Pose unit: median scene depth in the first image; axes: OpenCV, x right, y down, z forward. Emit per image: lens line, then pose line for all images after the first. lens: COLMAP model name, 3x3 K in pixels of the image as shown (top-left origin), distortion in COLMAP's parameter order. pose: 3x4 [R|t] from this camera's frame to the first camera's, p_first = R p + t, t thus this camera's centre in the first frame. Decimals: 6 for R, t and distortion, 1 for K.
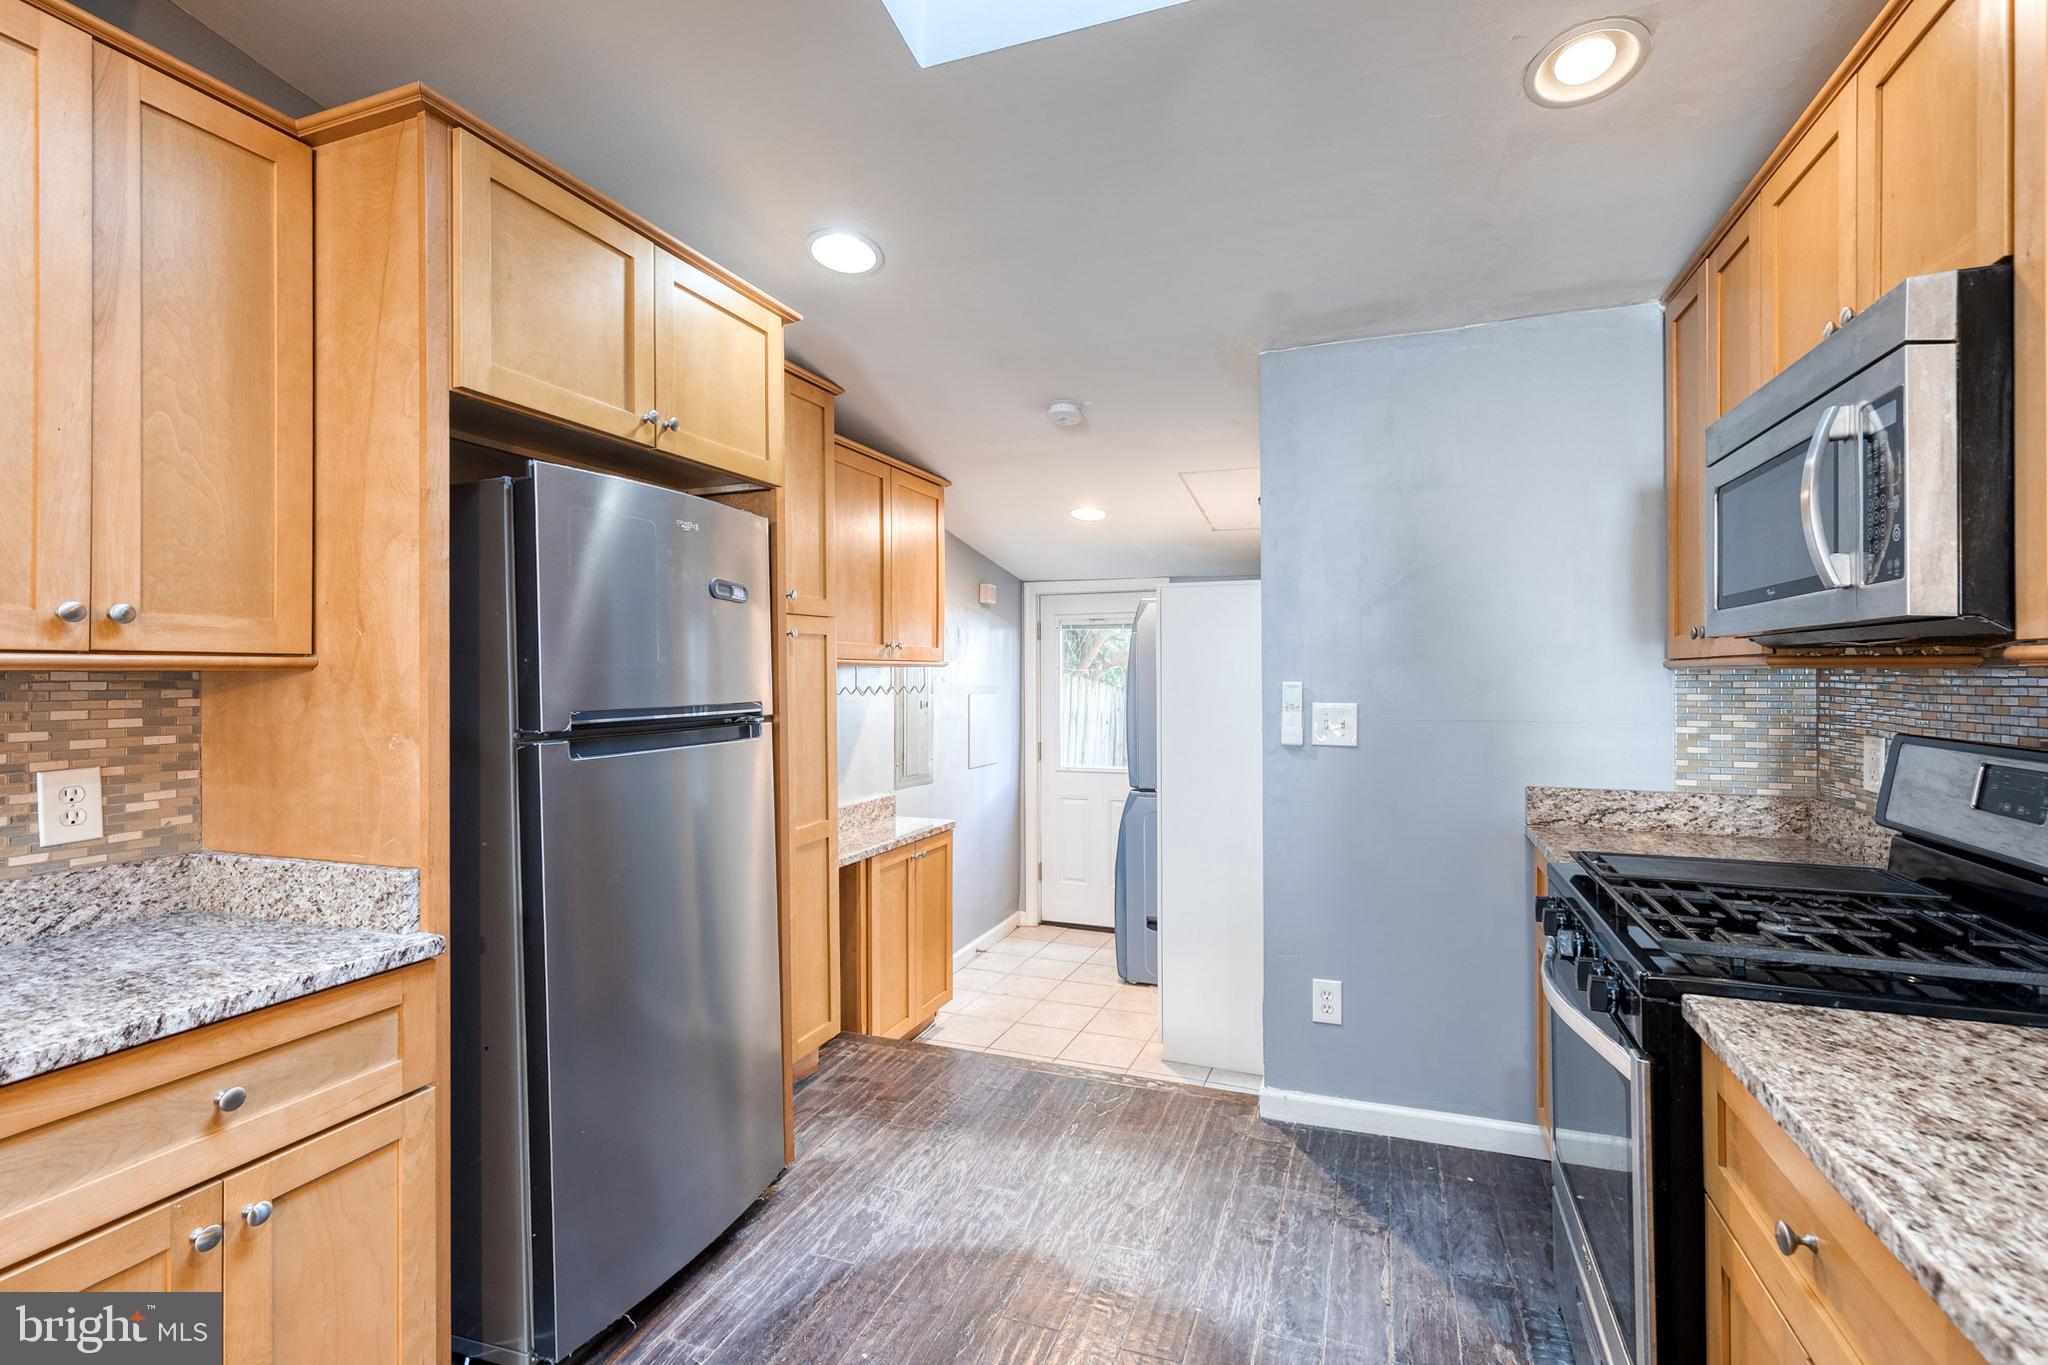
lens RADIAL K [[919.4, 0, 1044.9], [0, 919.4, 673.6], [0, 0, 1]] dist [0.007054, -0.000748]
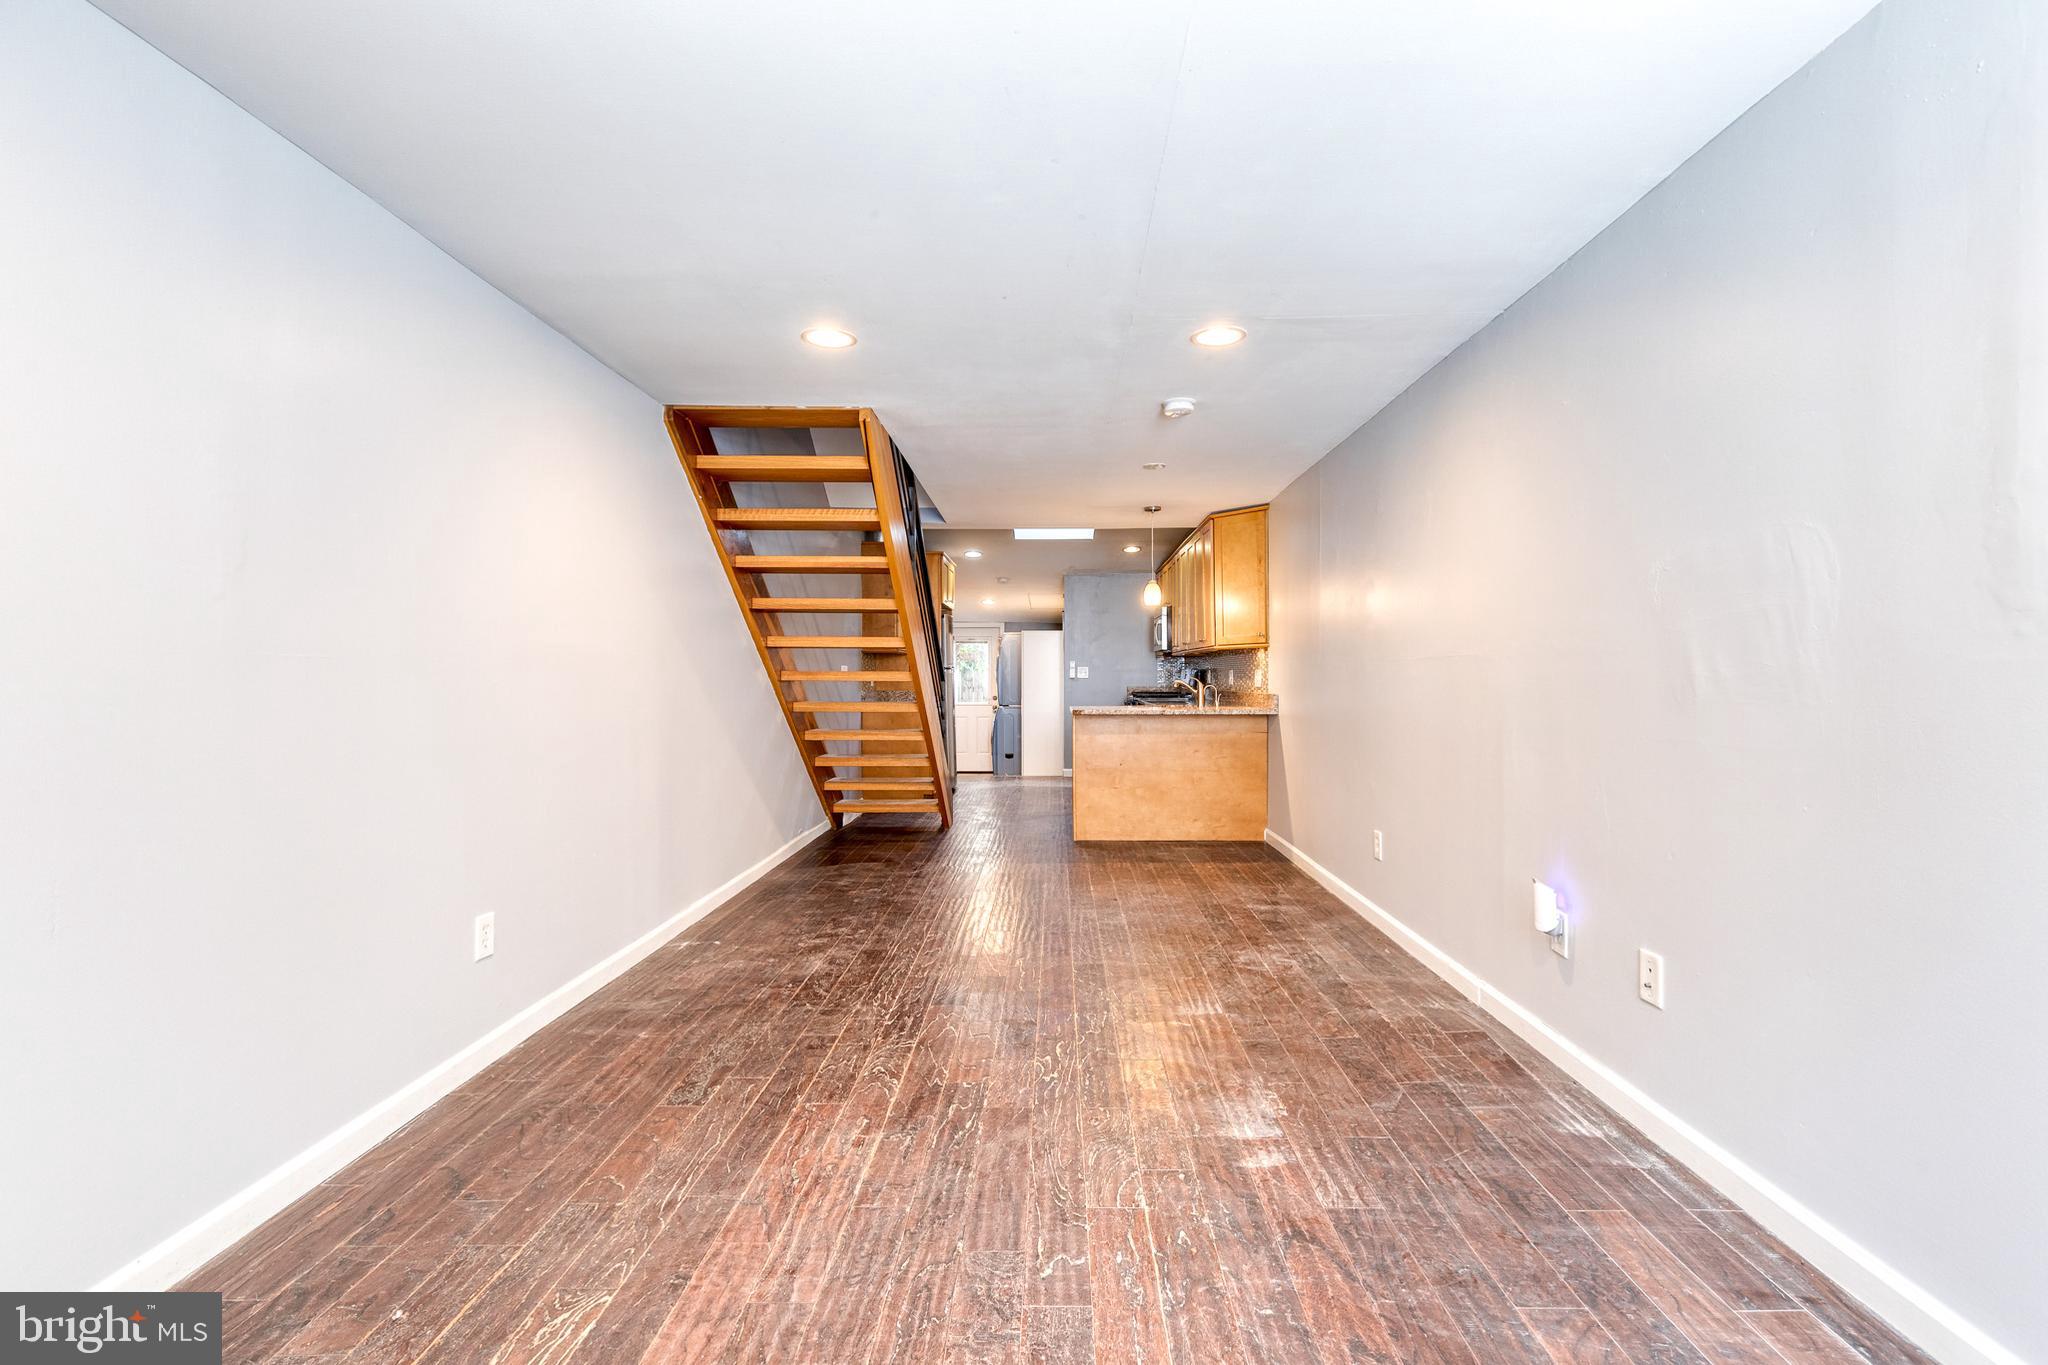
lens RADIAL K [[921.1, 0, 1039.6], [0, 921.1, 682.3], [0, 0, 1]] dist [0.017032, -0.006887]
pose [[0.945387, 0.001012, 0.325949, -1.571141], [-0.002677, 0.999986, 0.004660, 0.110259], [-0.325940, -0.005278, 0.945376, -3.652034]]
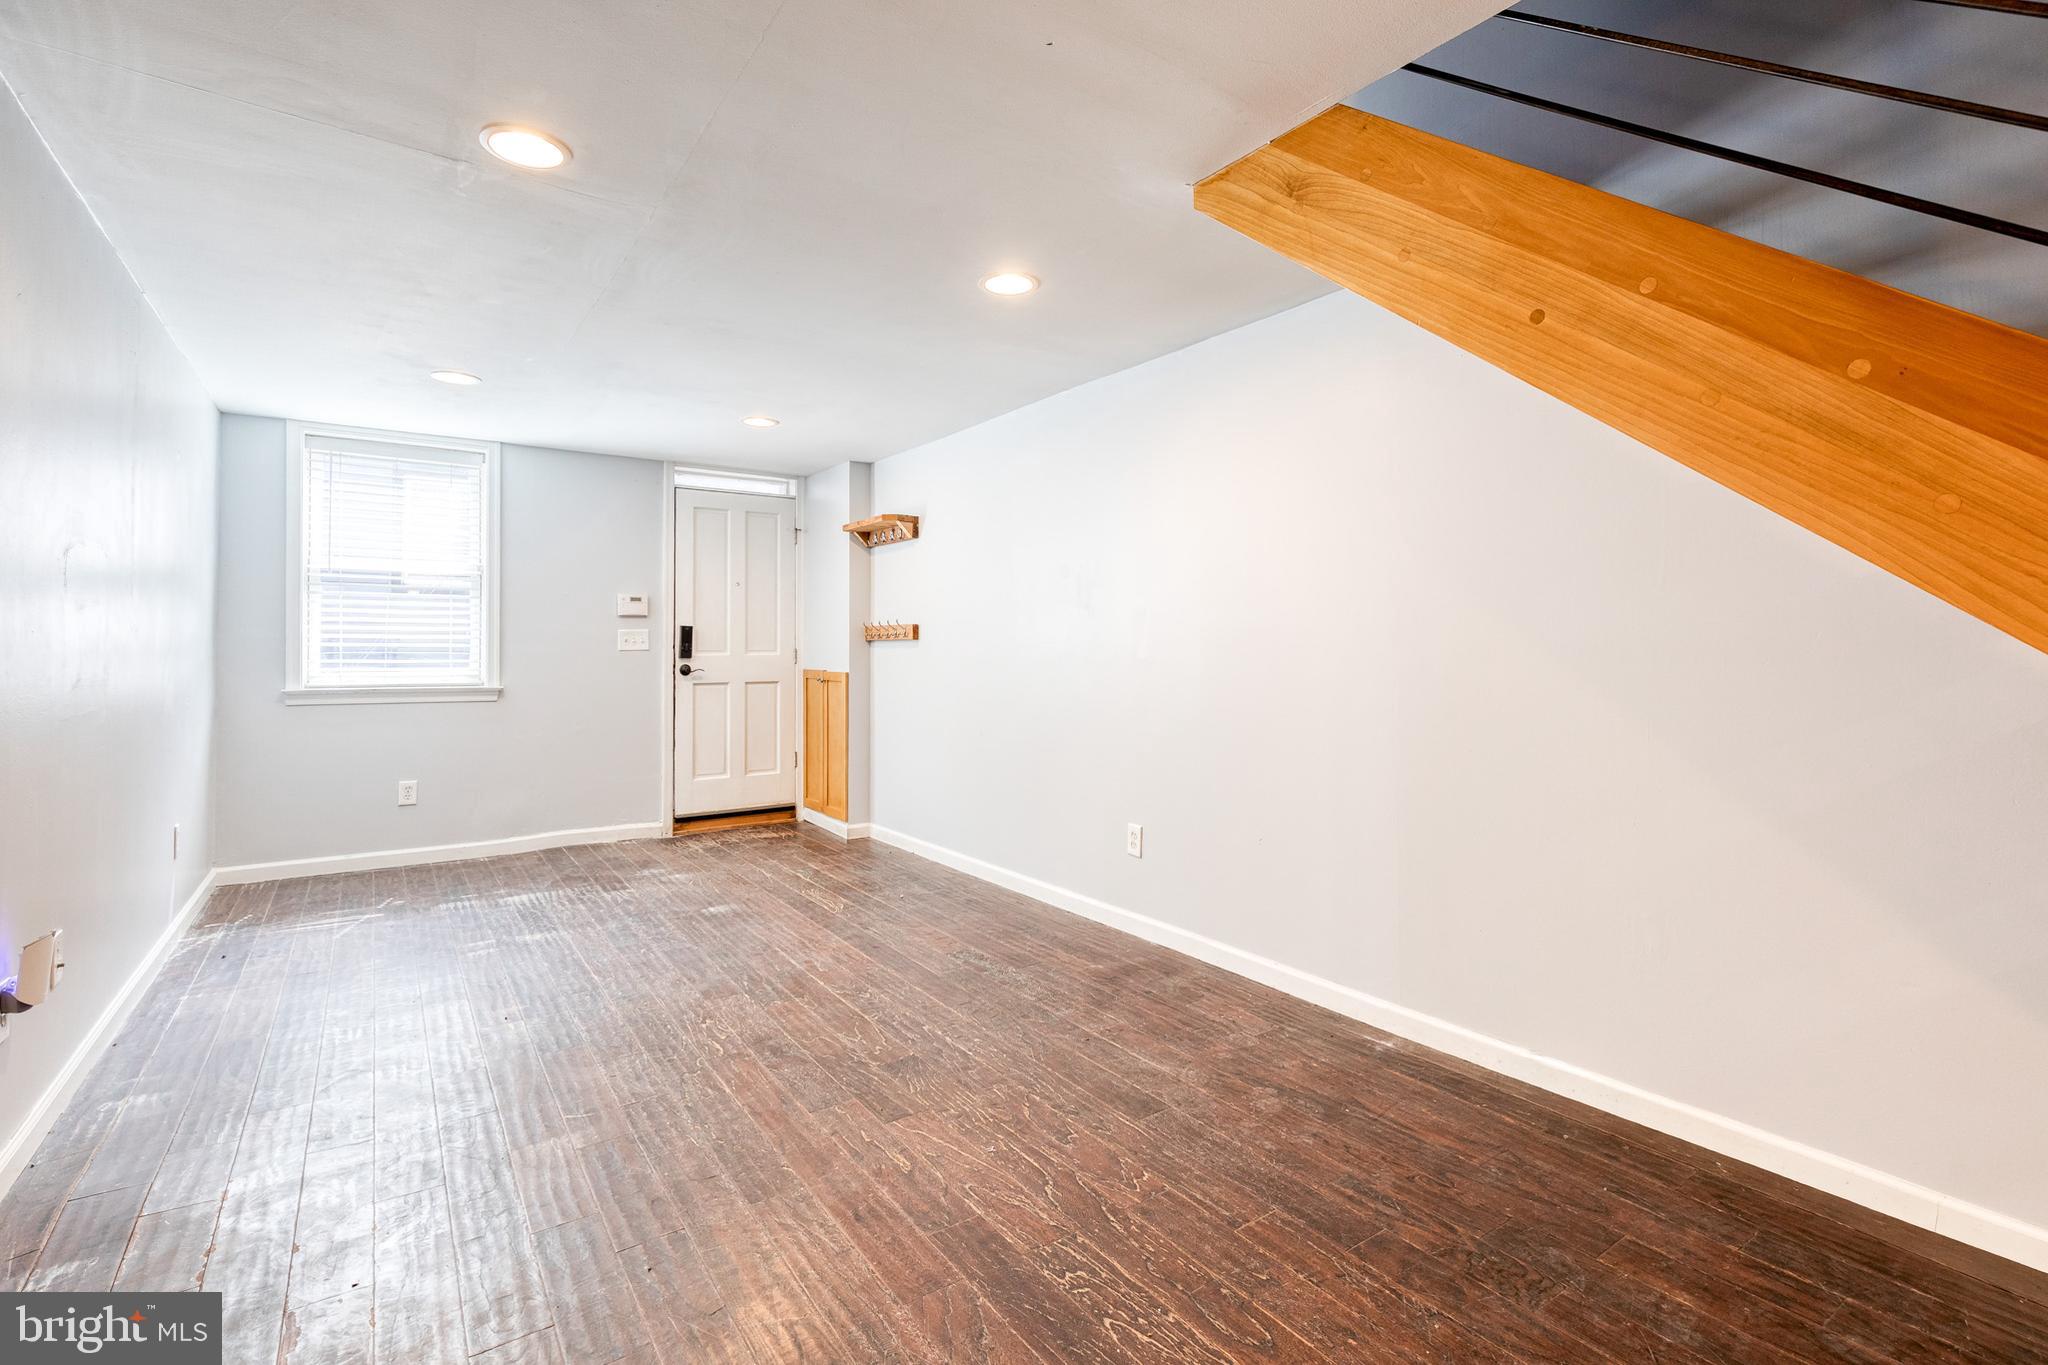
lens RADIAL K [[942.5, 0, 1042.8], [0, 942.5, 631.5], [0, 0, 1]] dist [0.013390, -0.004281]
pose [[-0.567709, -0.006518, -0.823203, -0.140759], [0.005924, 0.999910, -0.012002, 0.092210], [0.823208, -0.011690, -0.567620, -1.017455]]
